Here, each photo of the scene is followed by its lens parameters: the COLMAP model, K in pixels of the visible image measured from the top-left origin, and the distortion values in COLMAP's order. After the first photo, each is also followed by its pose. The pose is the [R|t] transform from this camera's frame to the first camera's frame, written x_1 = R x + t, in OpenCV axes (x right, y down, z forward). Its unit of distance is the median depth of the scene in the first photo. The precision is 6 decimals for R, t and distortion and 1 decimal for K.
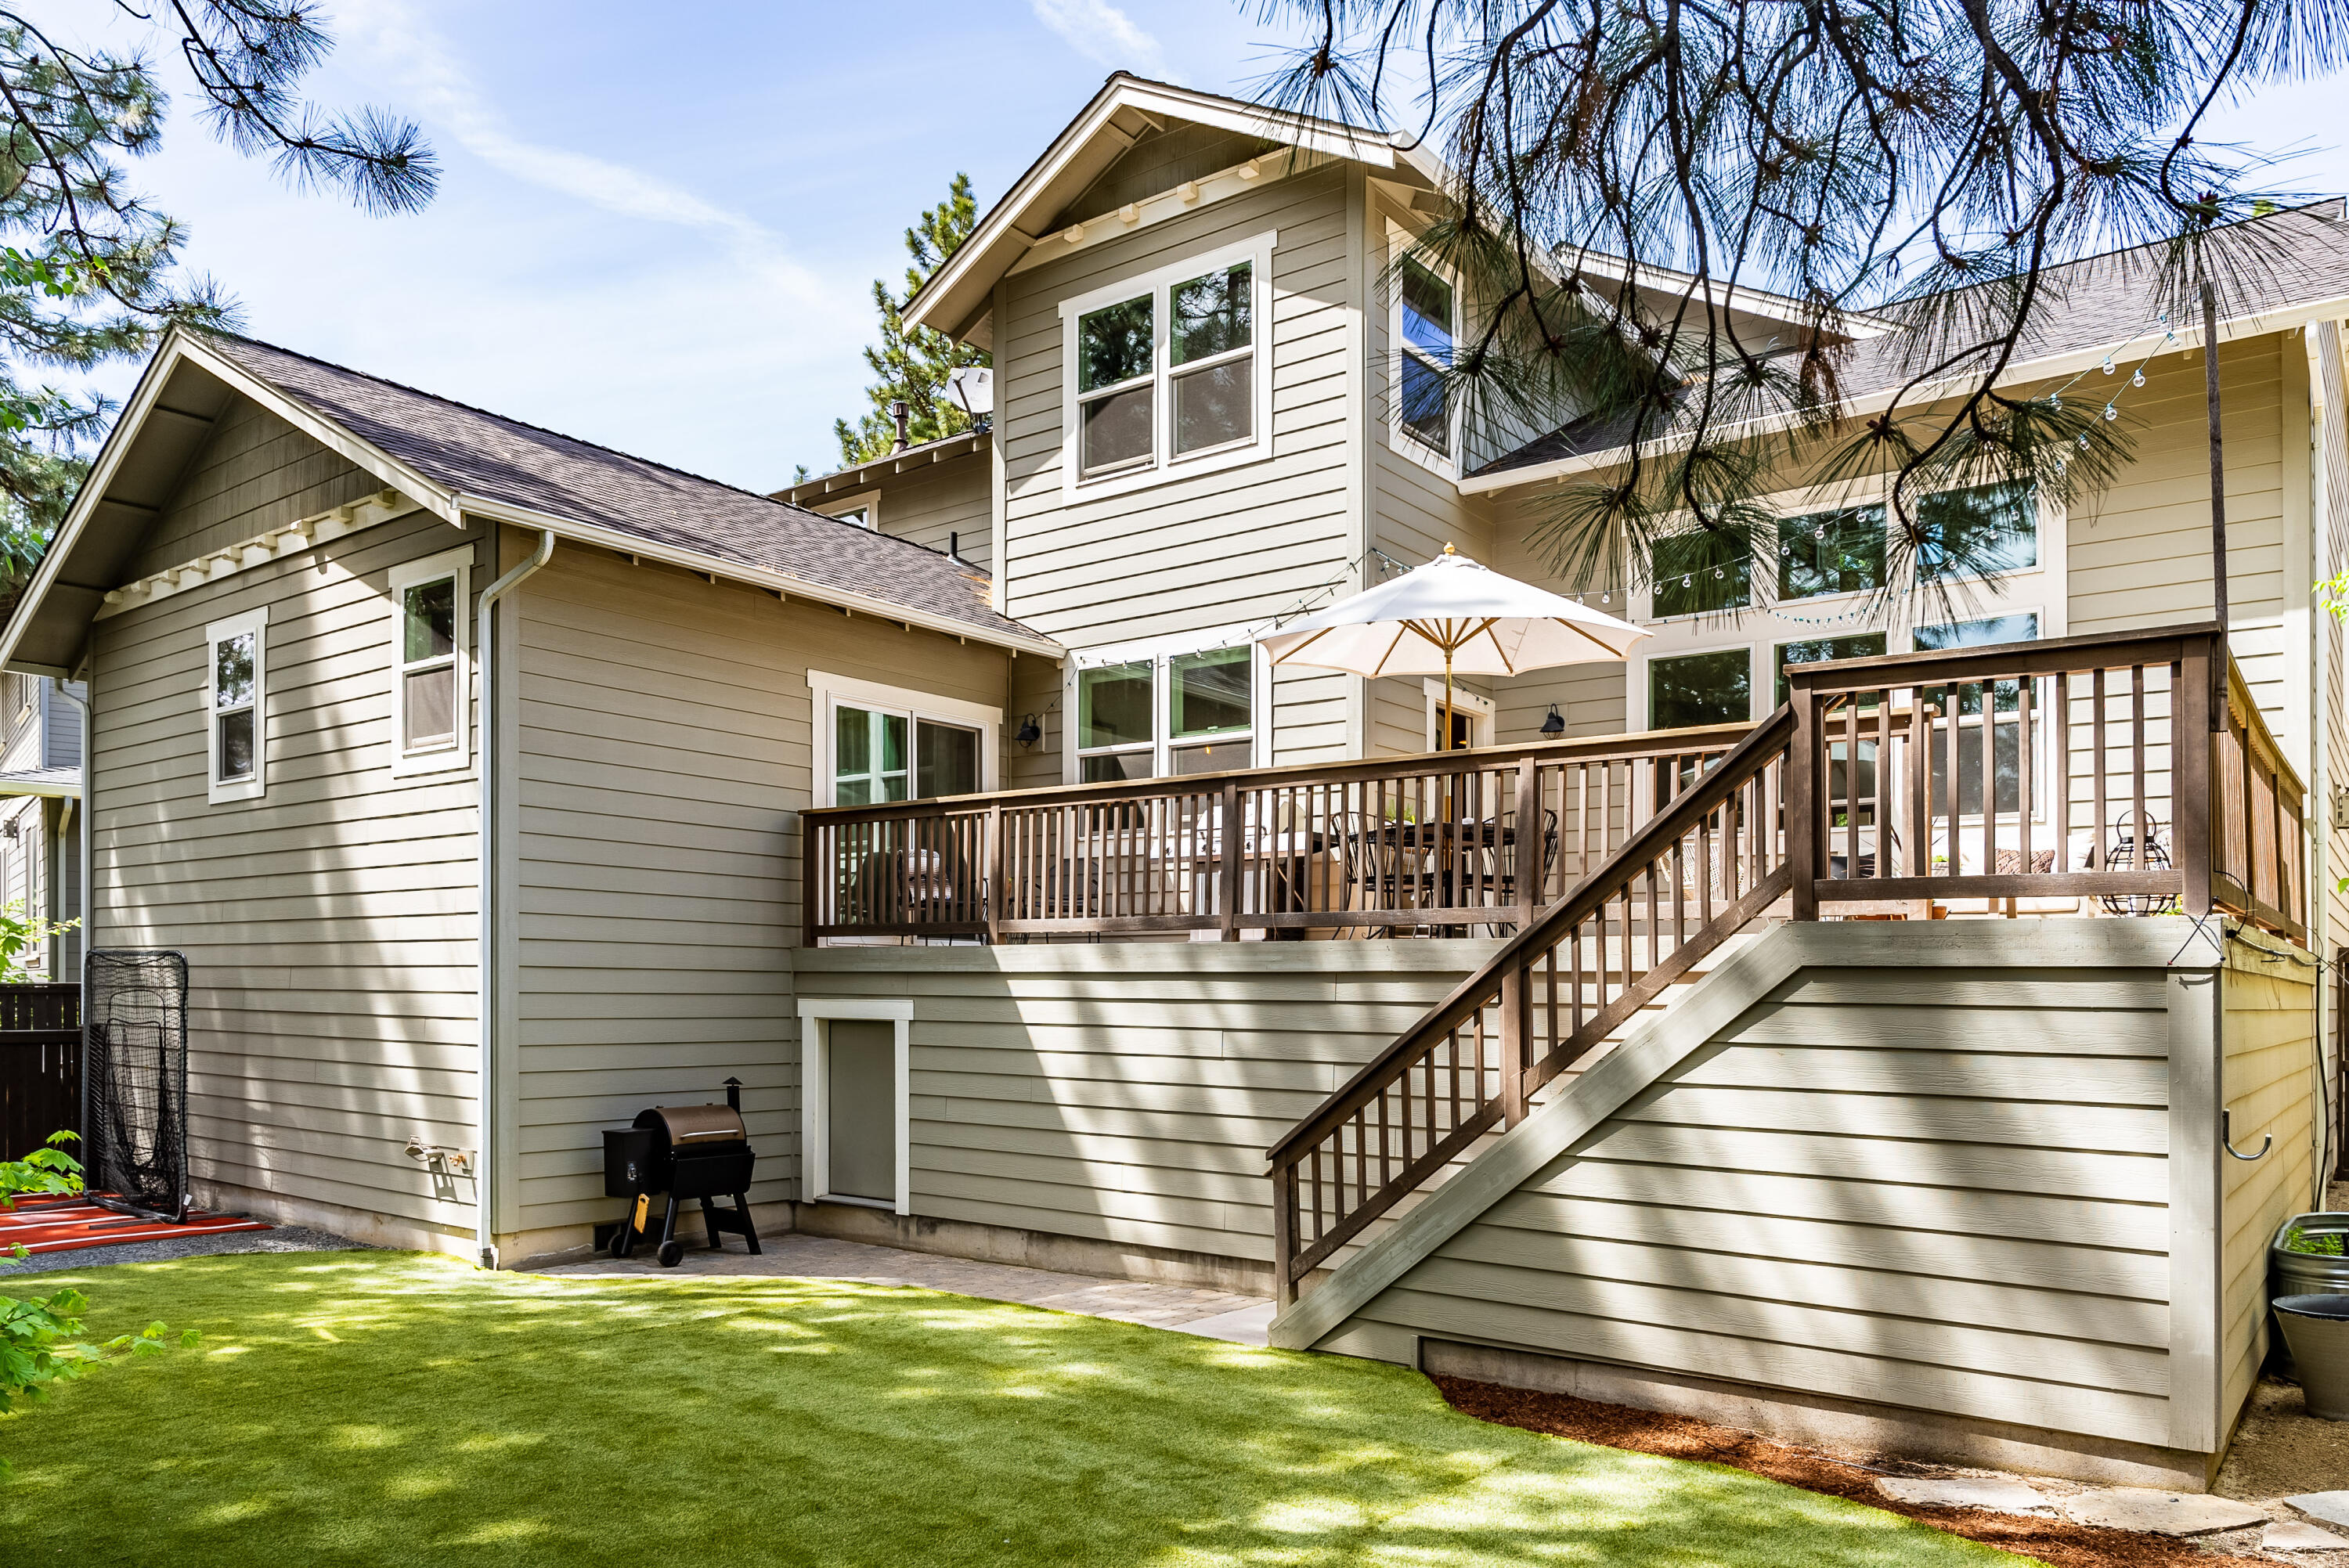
lens RADIAL K [[1622.3, 0, 1168.0], [0, 1622.3, 972.1], [0, 0, 1]] dist [0.003800, 0.005217]
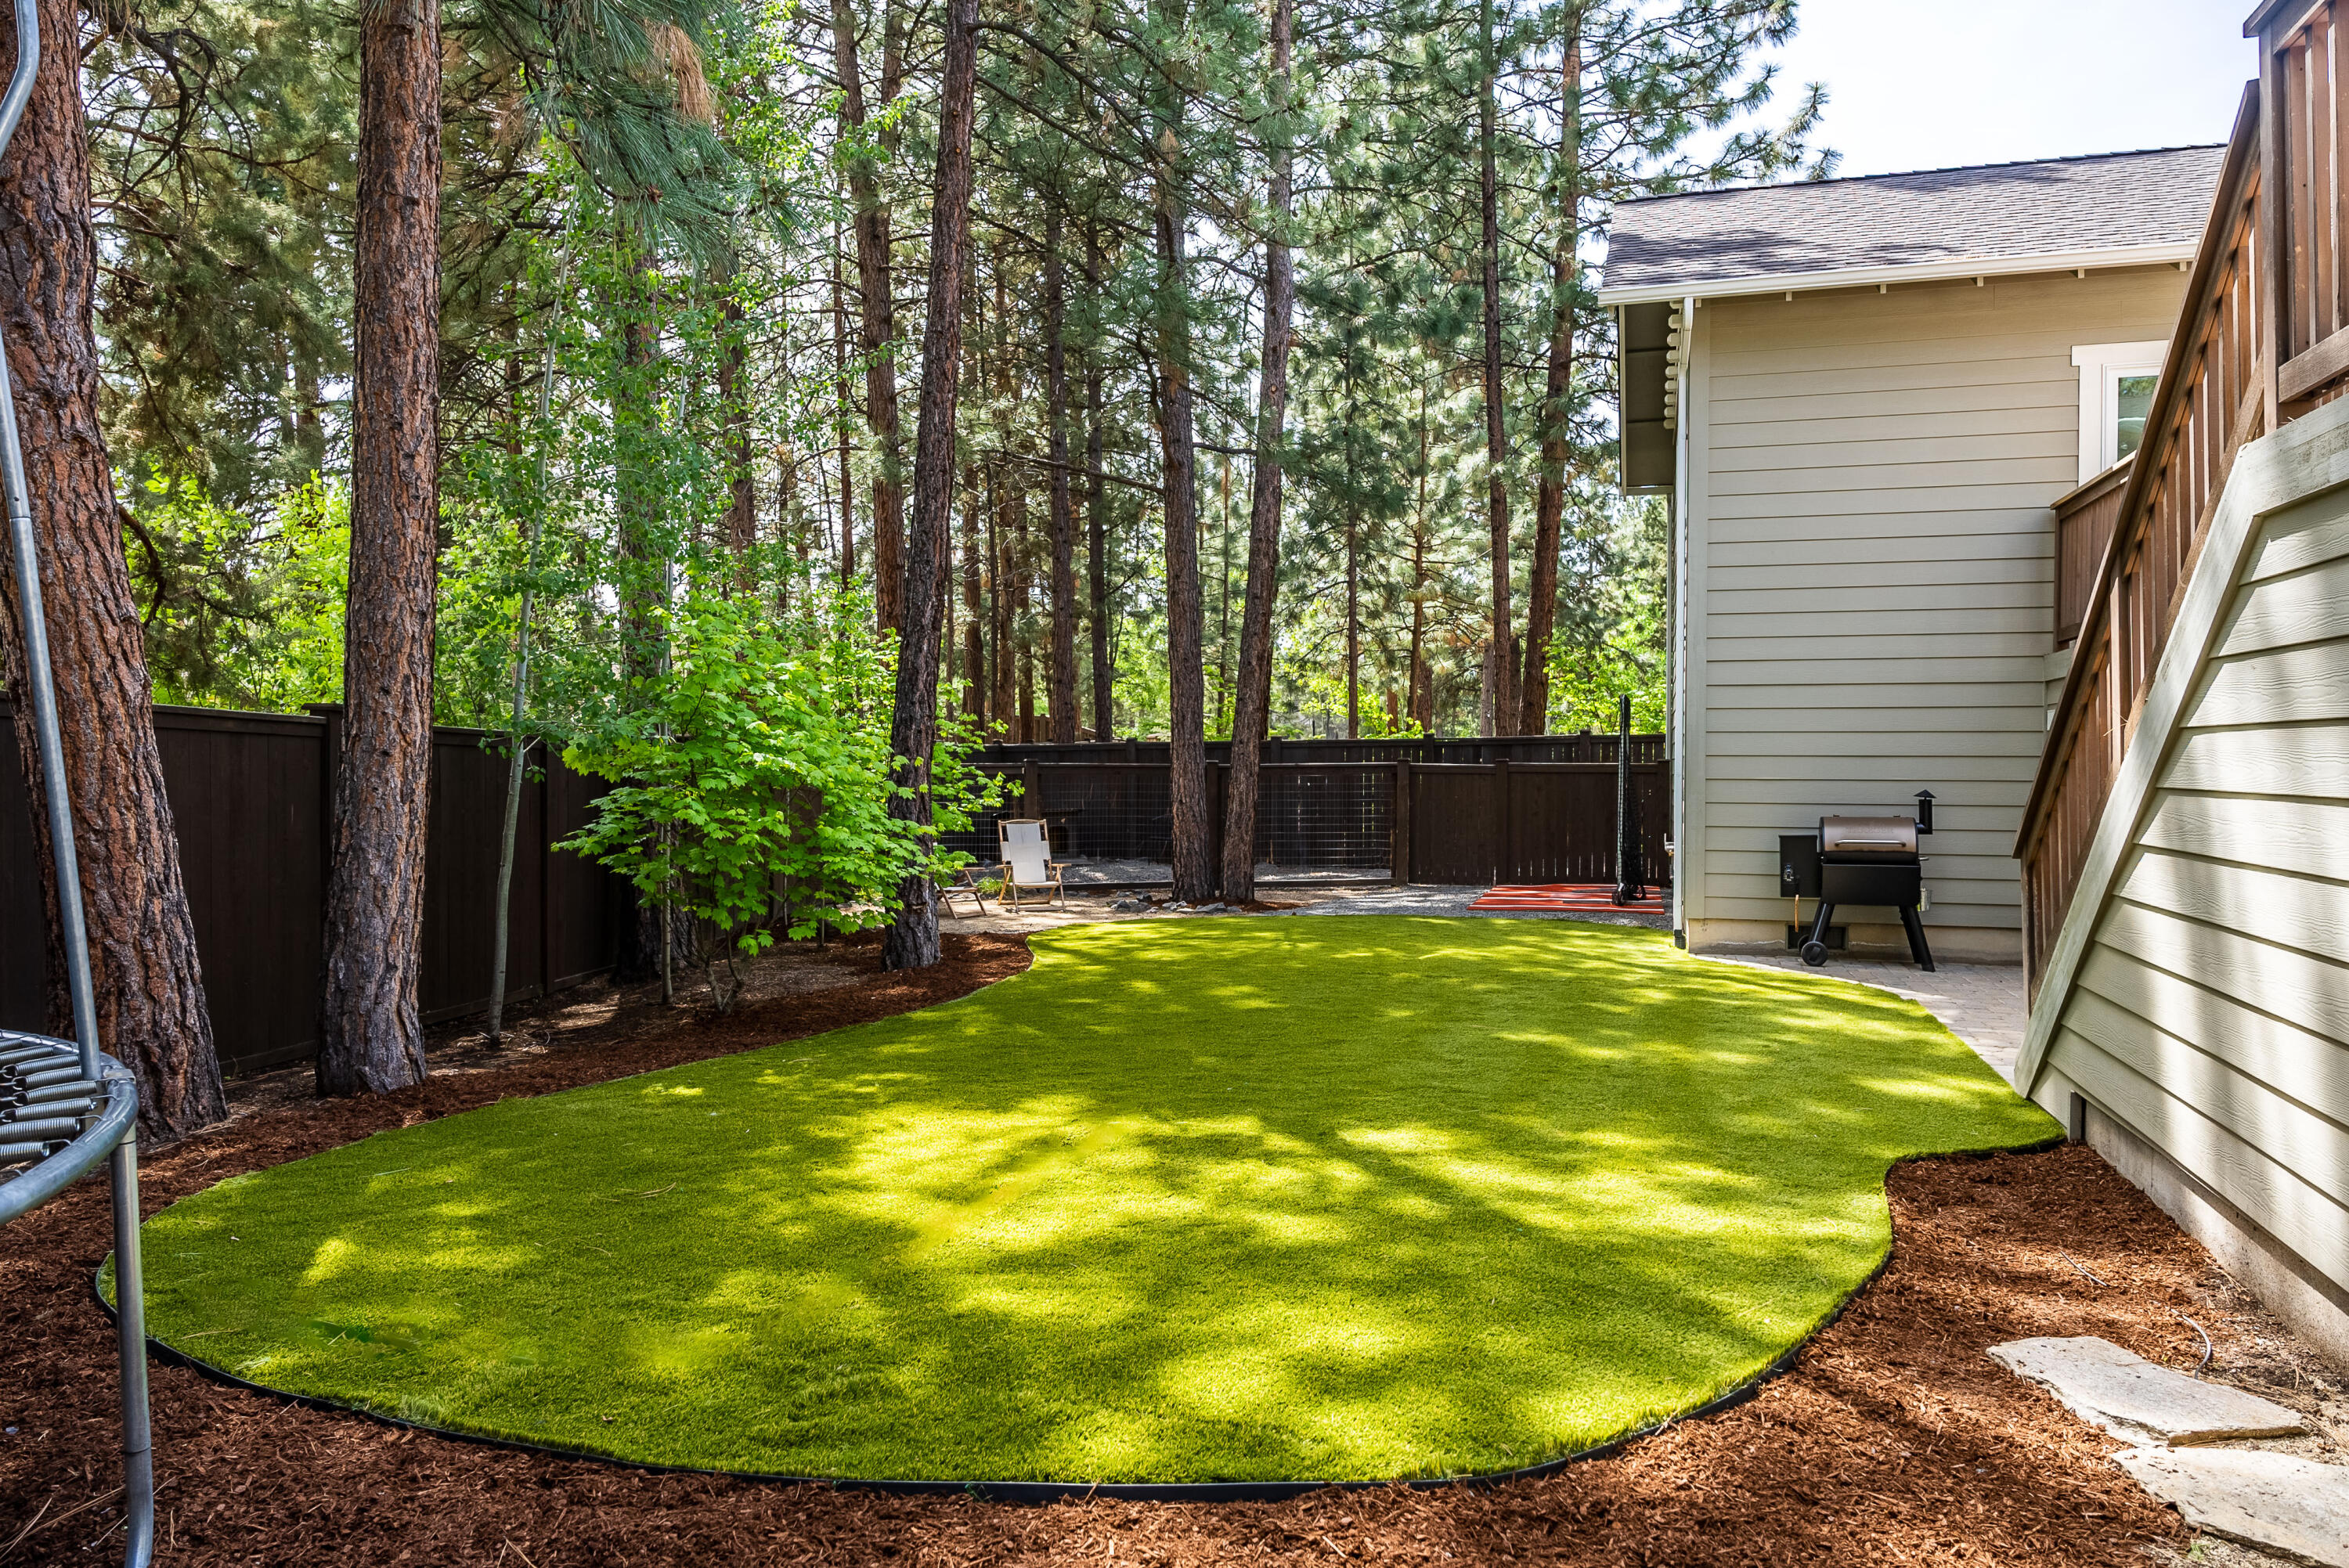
lens RADIAL K [[1582.8, 0, 1175.2], [0, 1582.8, 768.1], [0, 0, 1]] dist [-0.003530, -0.001061]
pose [[0.360070, -0.007692, -0.932893, 0.392024], [0.011220, 0.999929, -0.003914, 0.043035], [0.932858, -0.009058, 0.360131, 0.202200]]
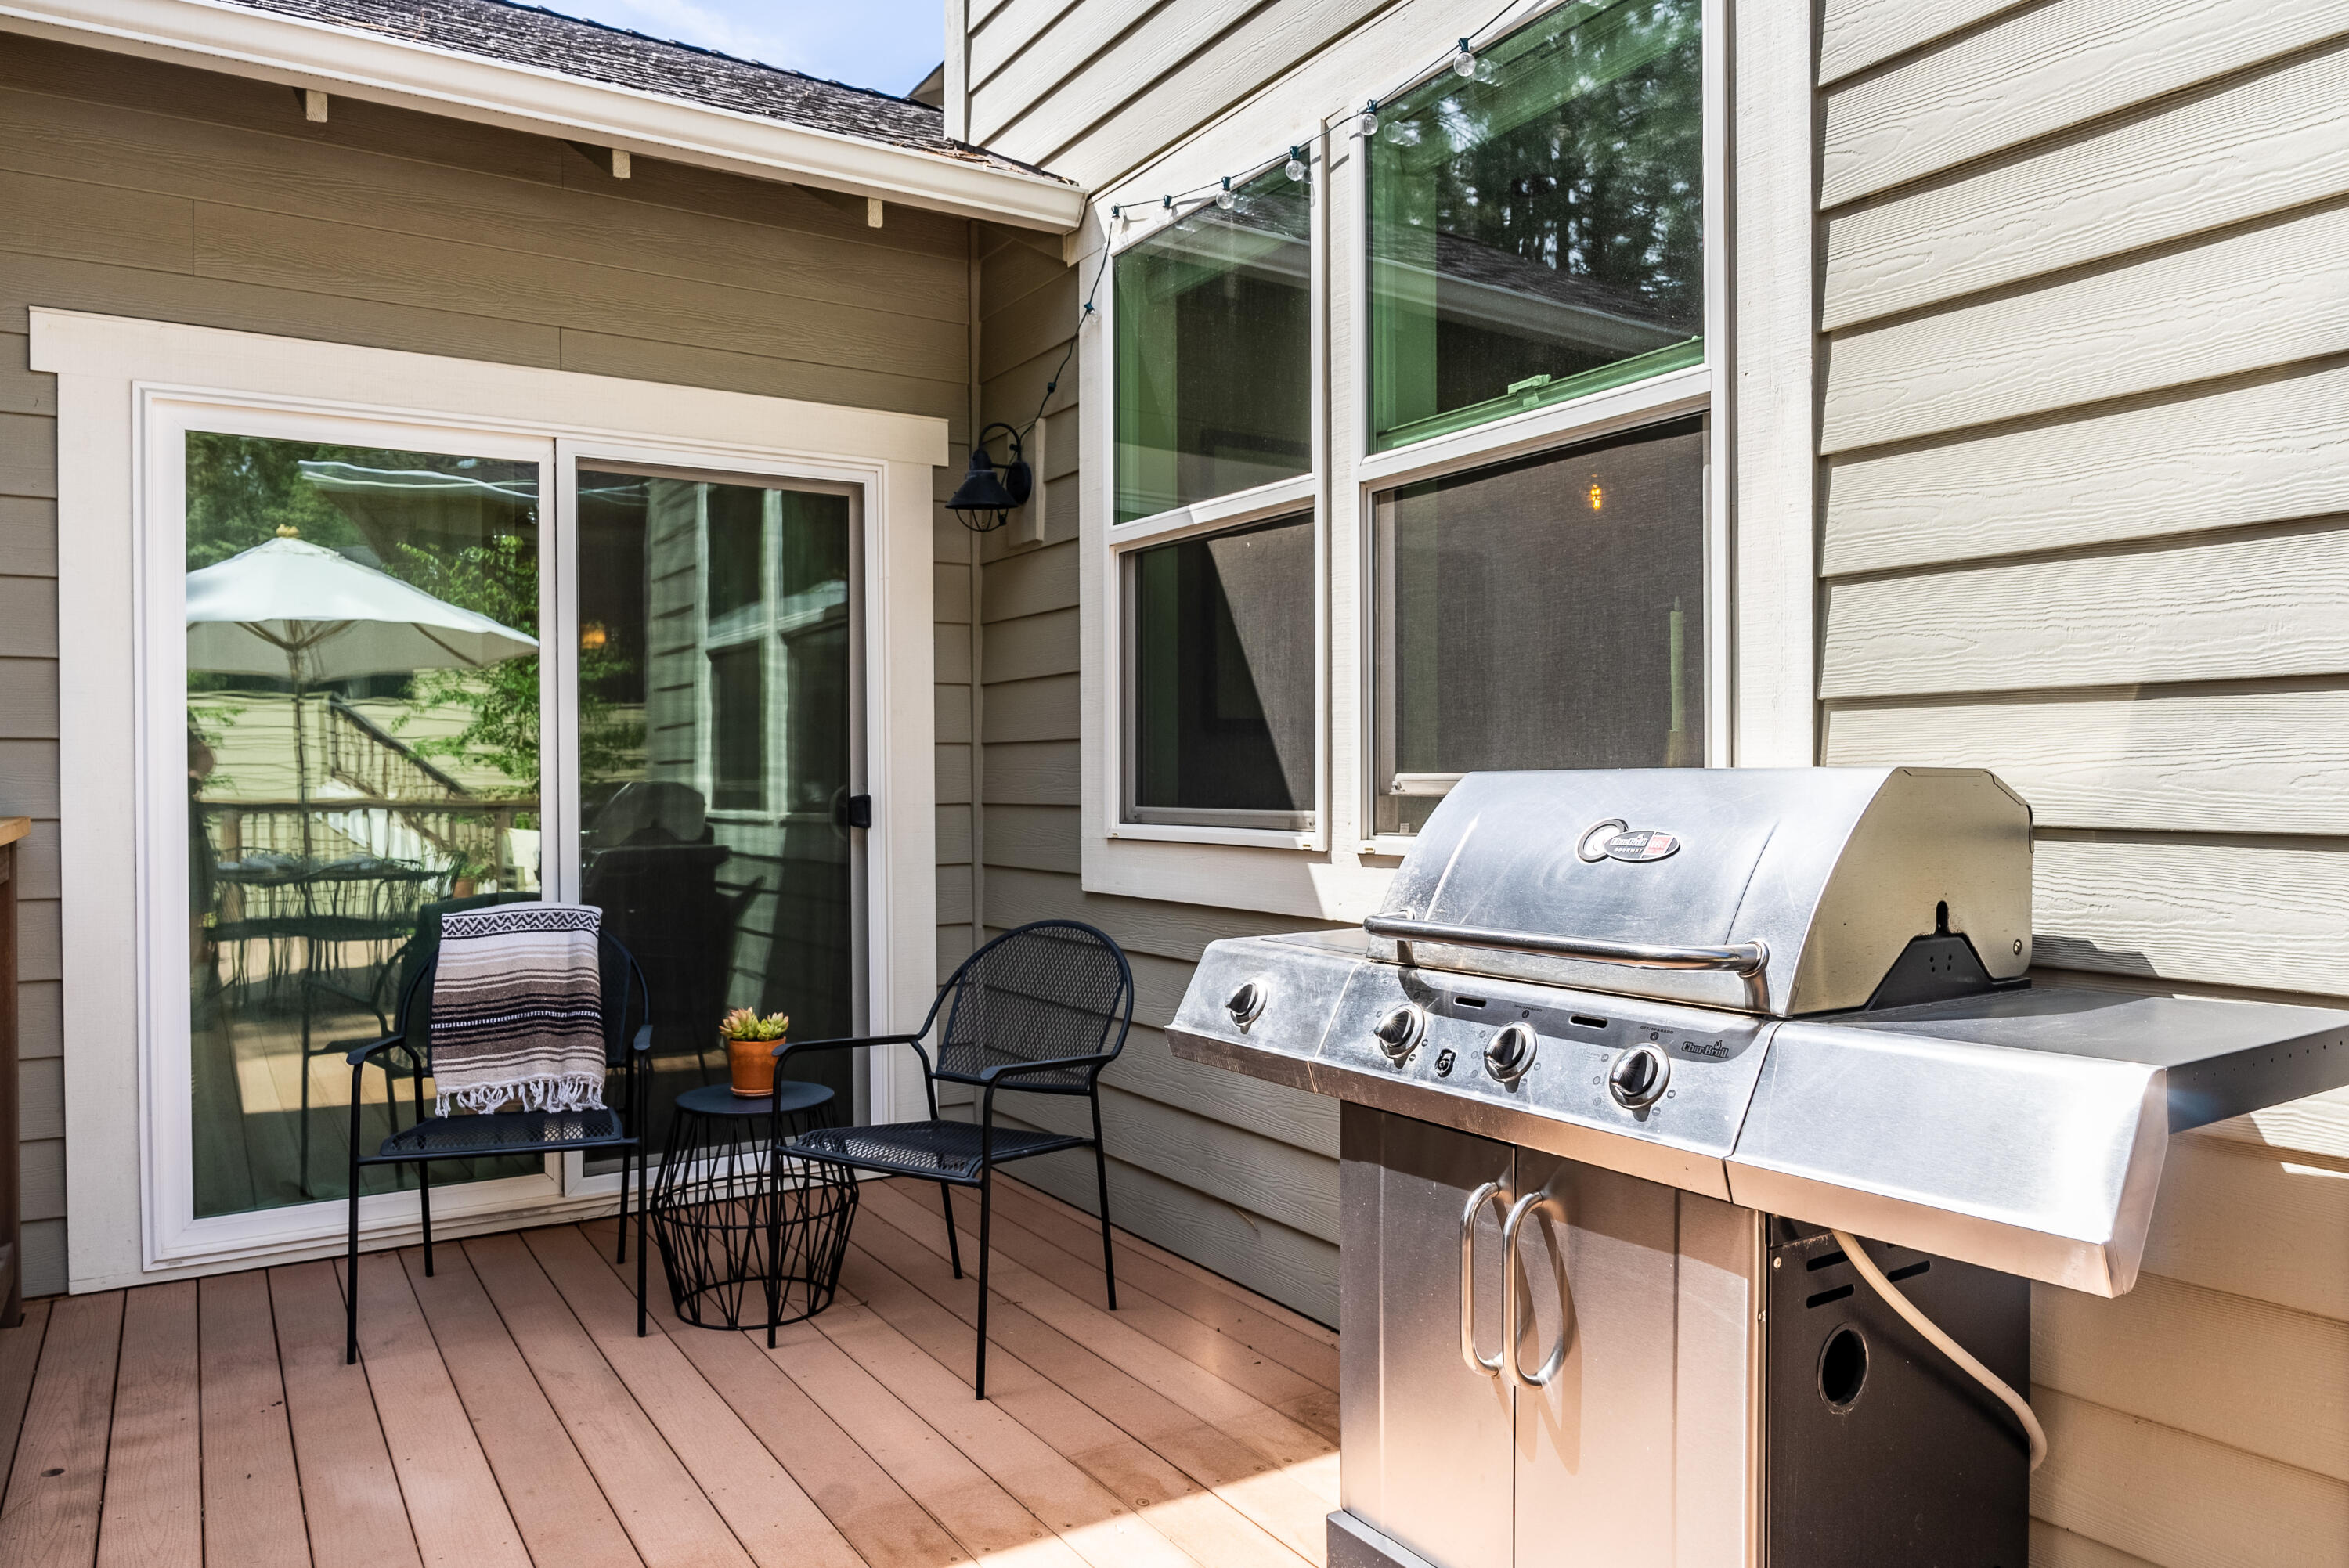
lens RADIAL K [[1582.8, 0, 1175.2], [0, 1582.8, 768.1], [0, 0, 1]] dist [-0.003530, -0.001061]
pose [[0.939300, -0.018452, -0.342600, 0.053380], [0.019523, 0.999809, -0.000320, -0.096746], [0.342541, -0.006388, 0.939481, 0.761651]]
